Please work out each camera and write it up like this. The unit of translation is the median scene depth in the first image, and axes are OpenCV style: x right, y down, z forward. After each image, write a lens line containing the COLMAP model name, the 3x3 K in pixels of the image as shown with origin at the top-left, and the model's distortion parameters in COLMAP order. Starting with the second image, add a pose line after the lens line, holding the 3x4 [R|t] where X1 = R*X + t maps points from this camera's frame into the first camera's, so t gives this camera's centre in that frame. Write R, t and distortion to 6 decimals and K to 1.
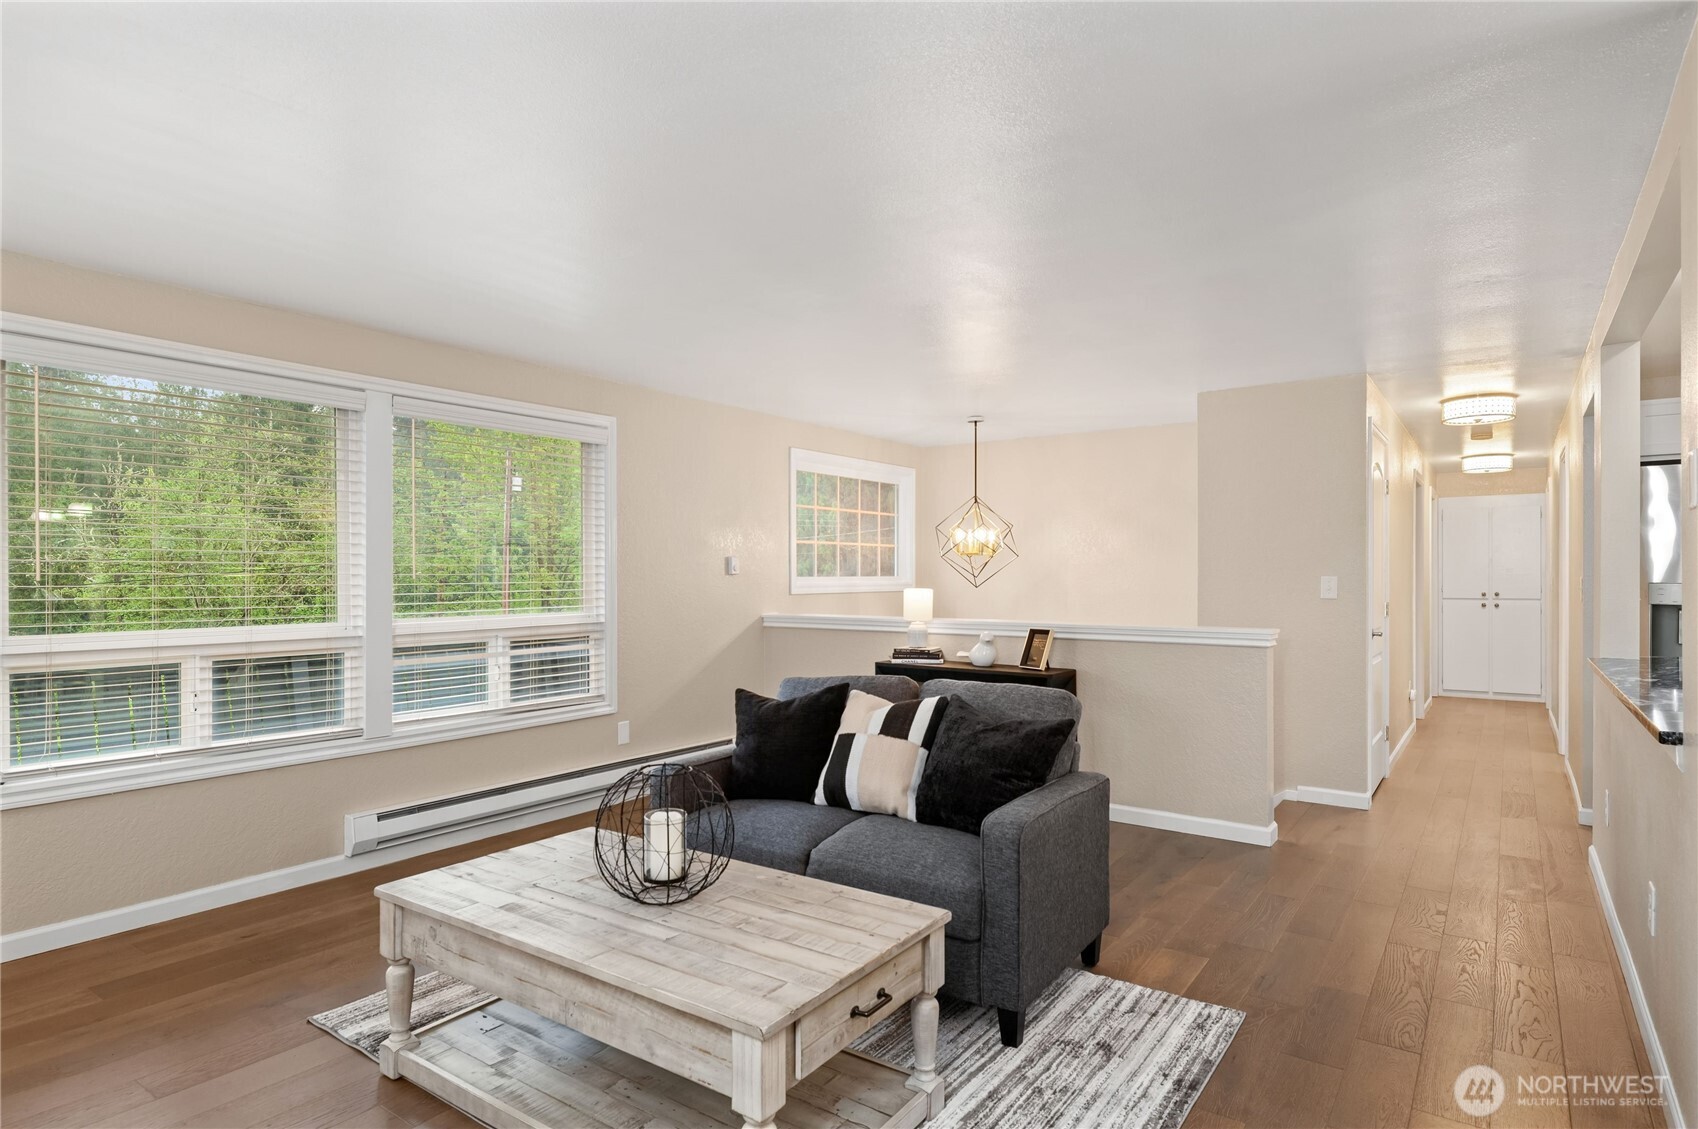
lens RADIAL K [[910.8, 0, 843.9], [0, 910.8, 562.4], [0, 0, 1]] dist [0.002782, 0.000340]
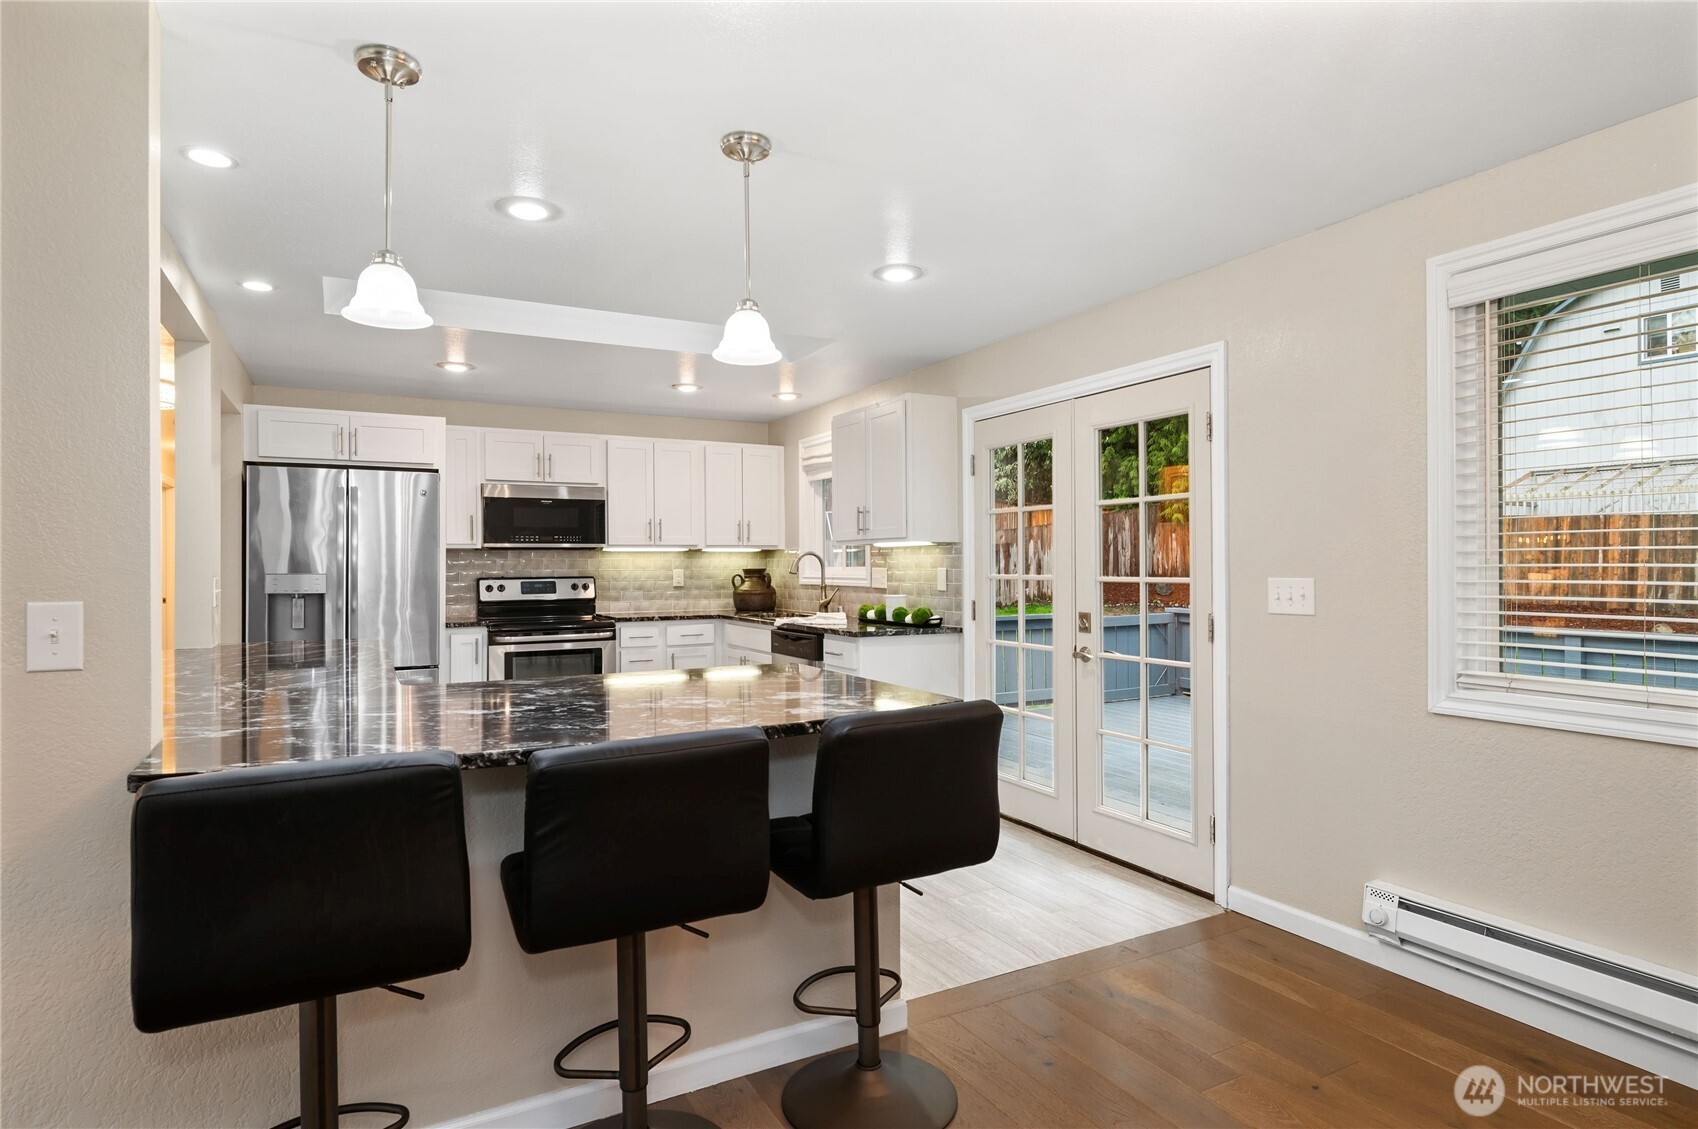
lens RADIAL K [[910.8, 0, 843.9], [0, 910.8, 562.4], [0, 0, 1]] dist [0.002782, 0.000340]
pose [[0.438377, 0.001172, 0.898790, 0.232122], [-0.009112, 0.999954, 0.003140, -0.000641], [-0.898745, -0.009566, 0.438367, -0.108627]]
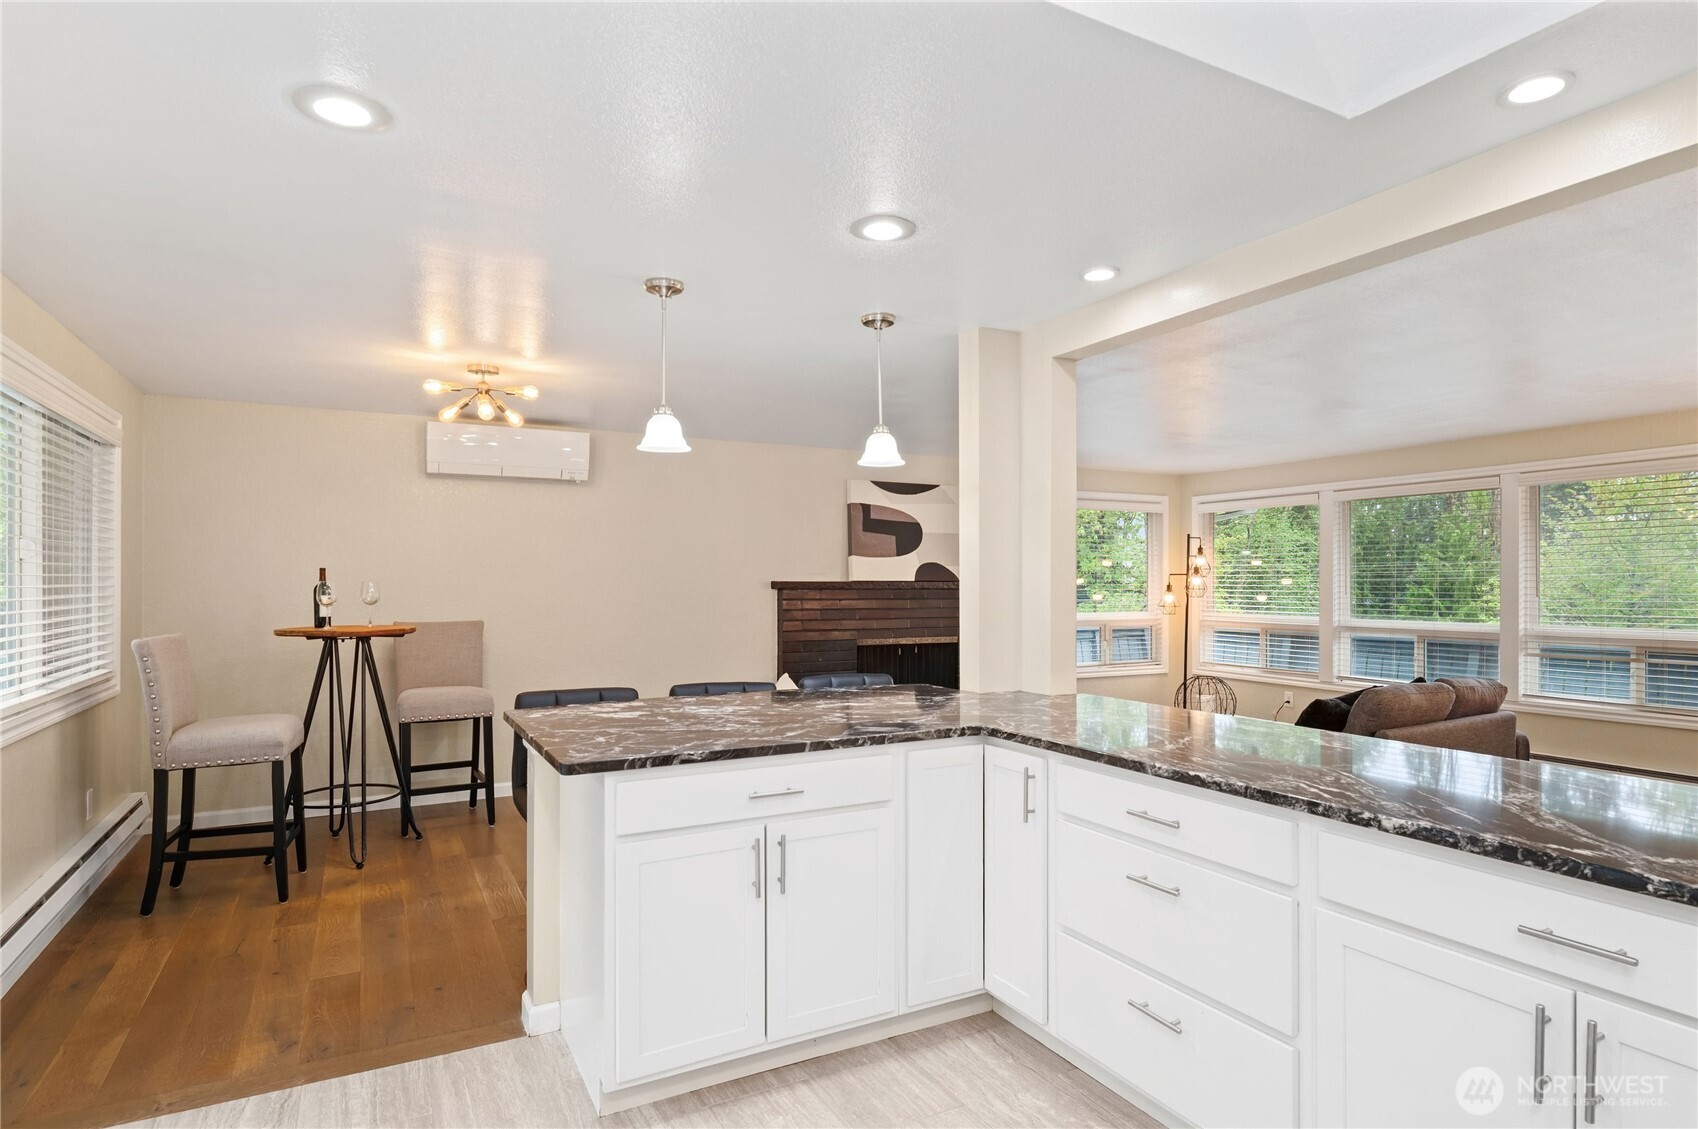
lens RADIAL K [[906.9, 0, 845.8], [0, 906.9, 584.3], [0, 0, 1]] dist [-0.000023, -0.000224]
pose [[-0.441509, 0.002644, -0.897253, 1.383617], [0.014478, 0.999886, -0.004178, -0.012643], [0.897140, -0.014835, -0.441497, 0.702230]]
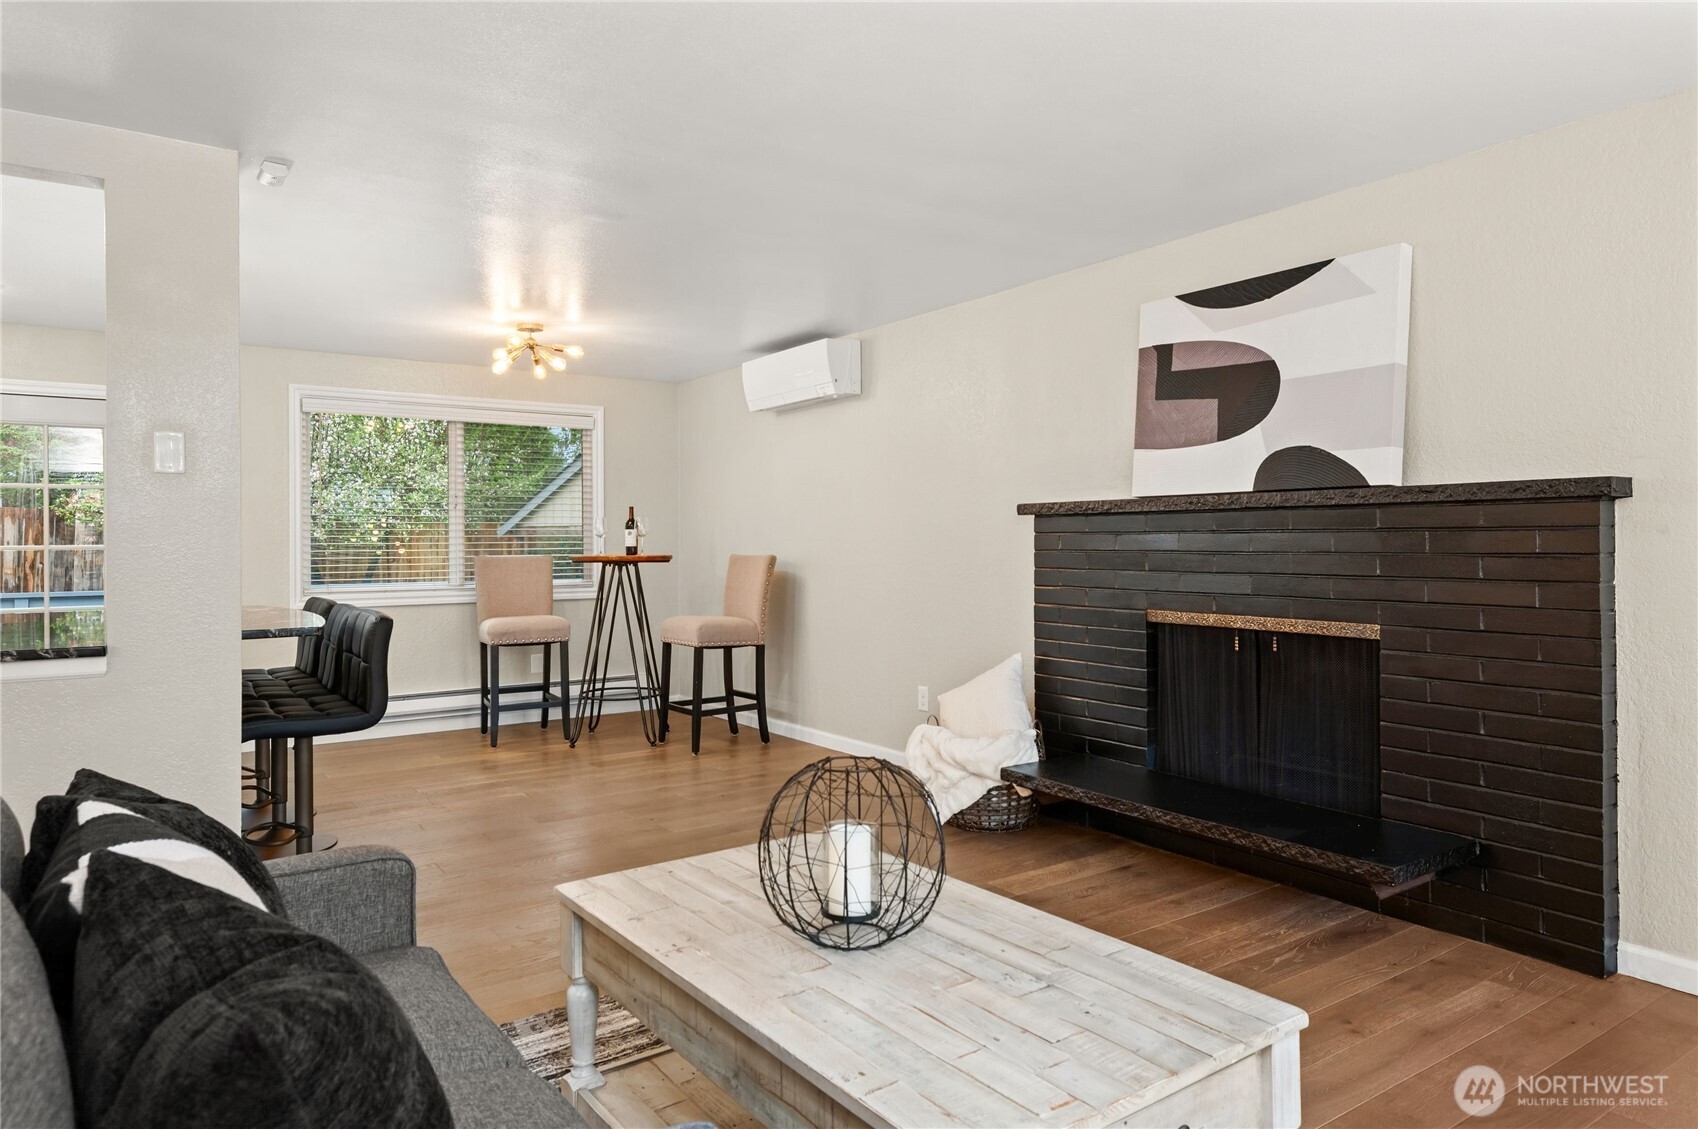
lens RADIAL K [[1052.2, 0, 839.3], [0, 1052.2, 538.5], [0, 0, 1]] dist [0.017320, -0.002411]
pose [[-0.943320, 0.007947, 0.331790, -0.279811], [0.001818, 0.999822, -0.018777, 0.035462], [-0.331880, -0.017110, -0.943166, 1.051603]]
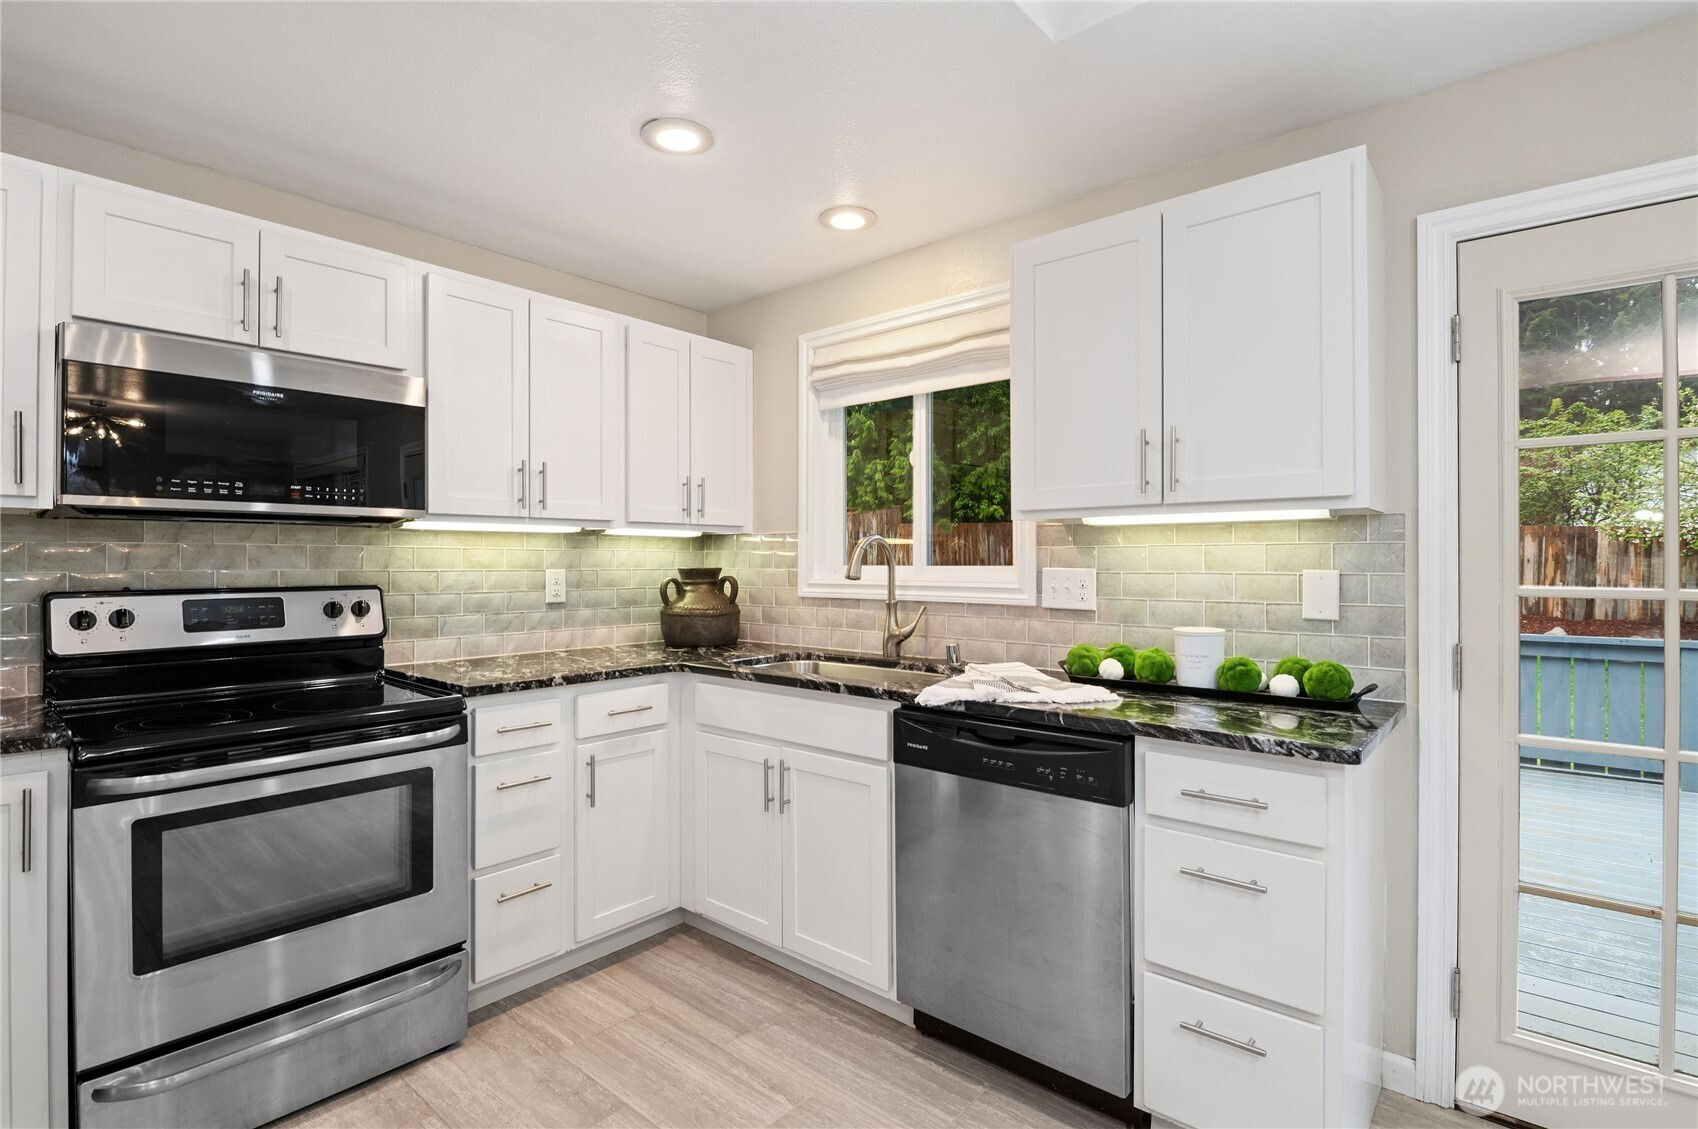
lens RADIAL K [[808.4, 0, 843.3], [0, 808.4, 557.7], [0, 0, 1]] dist [-0.000033, -0.009411]
pose [[0.085711, 0.005776, 0.996303, 0.901212], [-0.015725, 0.999866, -0.004444, 0.008916], [-0.996196, -0.015286, 0.085790, 0.595072]]
